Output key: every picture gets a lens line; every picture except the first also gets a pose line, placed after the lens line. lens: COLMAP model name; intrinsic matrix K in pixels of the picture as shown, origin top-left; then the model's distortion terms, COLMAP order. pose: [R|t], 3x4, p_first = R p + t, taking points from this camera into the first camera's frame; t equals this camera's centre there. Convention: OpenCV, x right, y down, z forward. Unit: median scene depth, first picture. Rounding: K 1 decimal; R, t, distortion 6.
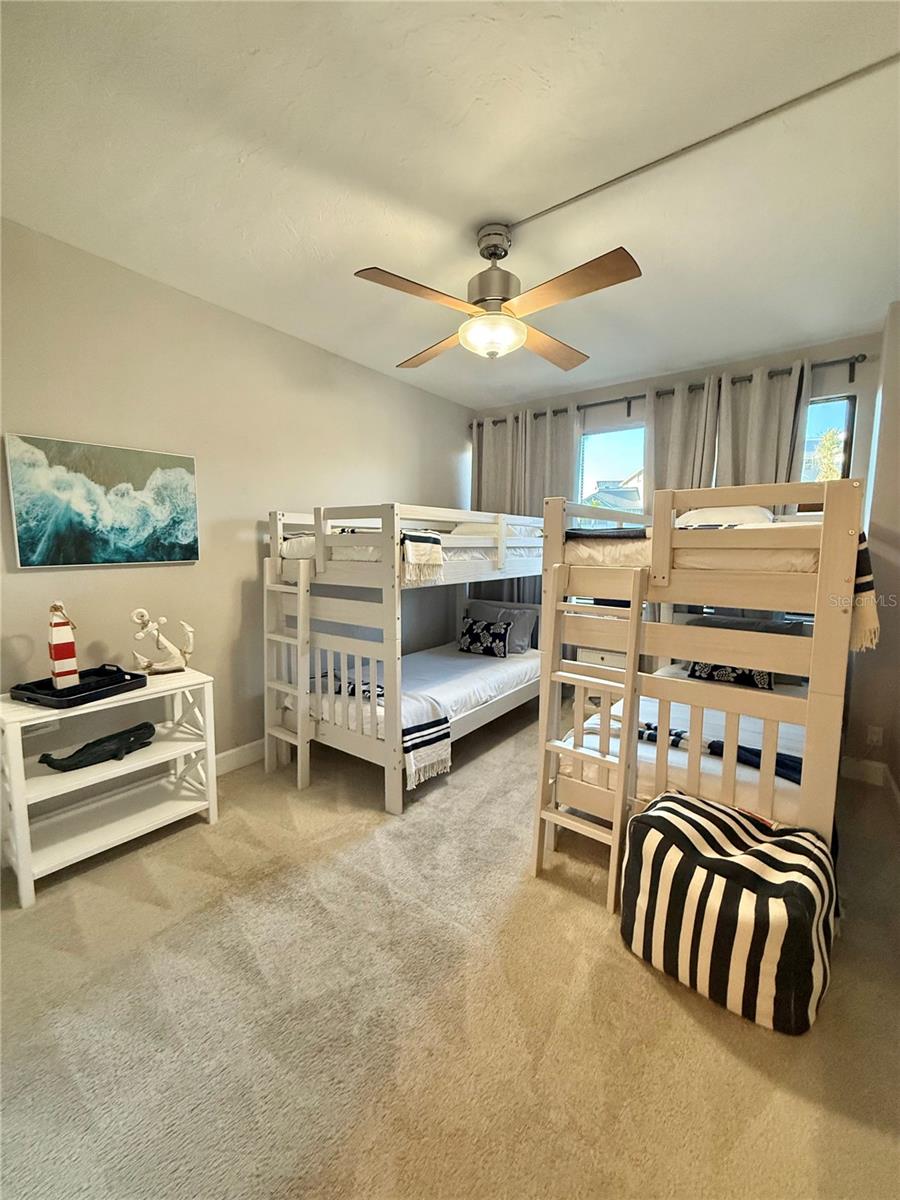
lens RADIAL K [[480.7, 0, 450.3], [0, 480.7, 597.1], [0, 0, 1]] dist [0.001776, -0.000104]
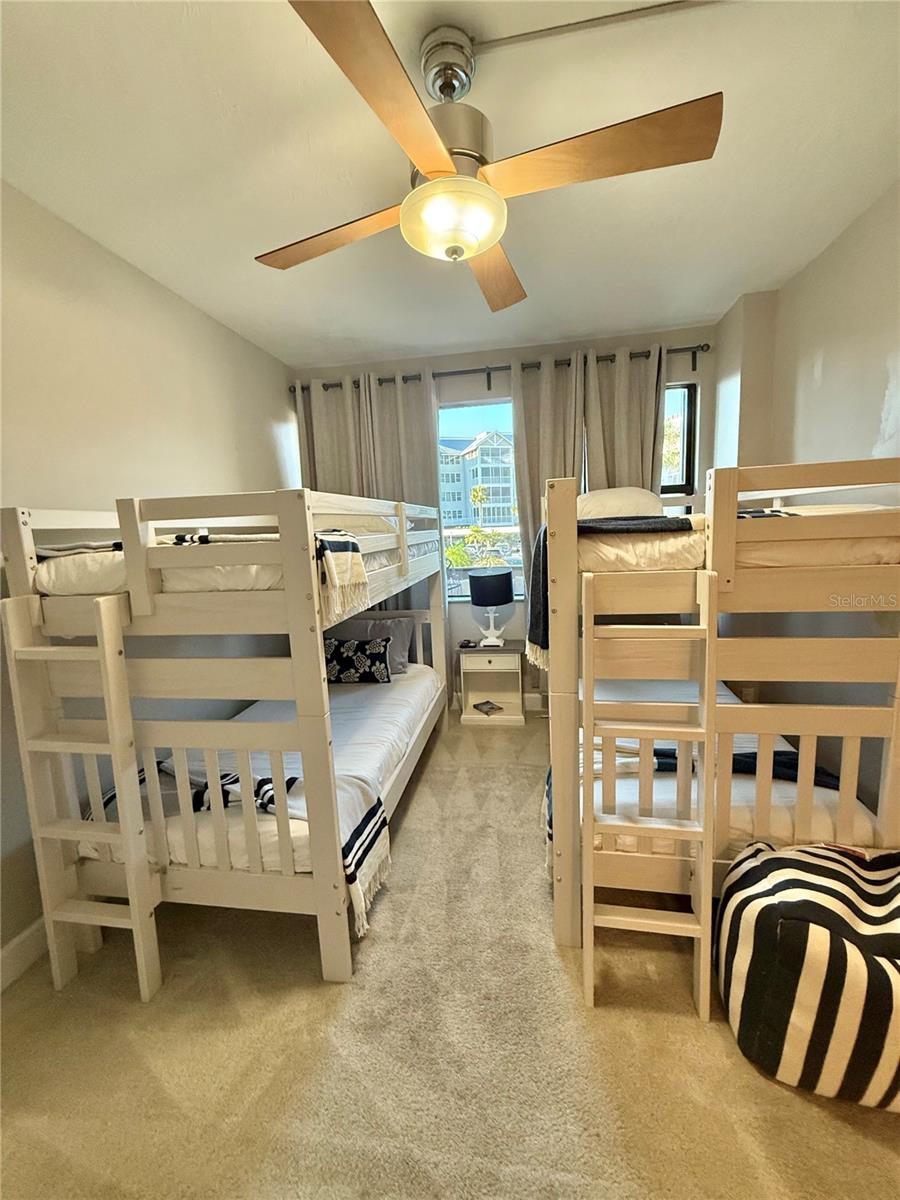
lens RADIAL K [[480.7, 0, 450.3], [0, 480.7, 597.1], [0, 0, 1]] dist [0.001776, -0.000104]
pose [[0.886210, -0.111498, 0.449666, -0.195127], [0.099397, 0.993765, 0.050519, -0.063100], [-0.452495, -0.000075, 0.891767, 0.328966]]
